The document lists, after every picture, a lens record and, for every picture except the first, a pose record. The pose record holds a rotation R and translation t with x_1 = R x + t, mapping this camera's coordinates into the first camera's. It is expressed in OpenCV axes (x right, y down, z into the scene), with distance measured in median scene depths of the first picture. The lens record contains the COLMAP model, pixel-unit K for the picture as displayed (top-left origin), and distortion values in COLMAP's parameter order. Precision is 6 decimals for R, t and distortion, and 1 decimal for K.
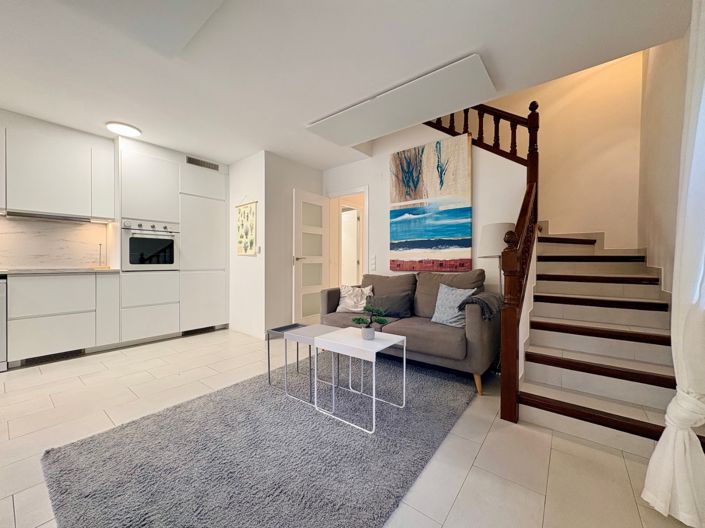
lens RADIAL K [[281.8, 0, 352.5], [0, 281.8, 264.0], [0, 0, 1]] dist [-0.001474, -0.000162]
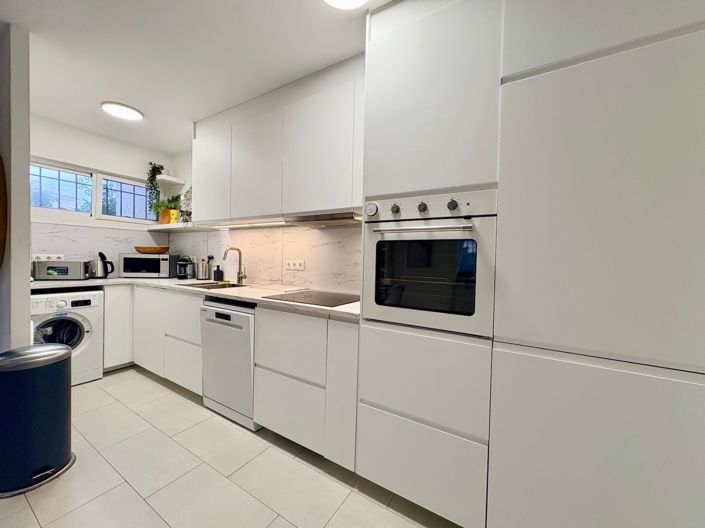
lens RADIAL K [[281.8, 0, 352.5], [0, 281.8, 264.0], [0, 0, 1]] dist [-0.001474, -0.000162]
pose [[0.107671, 0.020018, -0.993985, -0.361384], [-0.030654, 0.999389, 0.016807, -0.064945], [0.993714, 0.028660, 0.108219, 0.893579]]
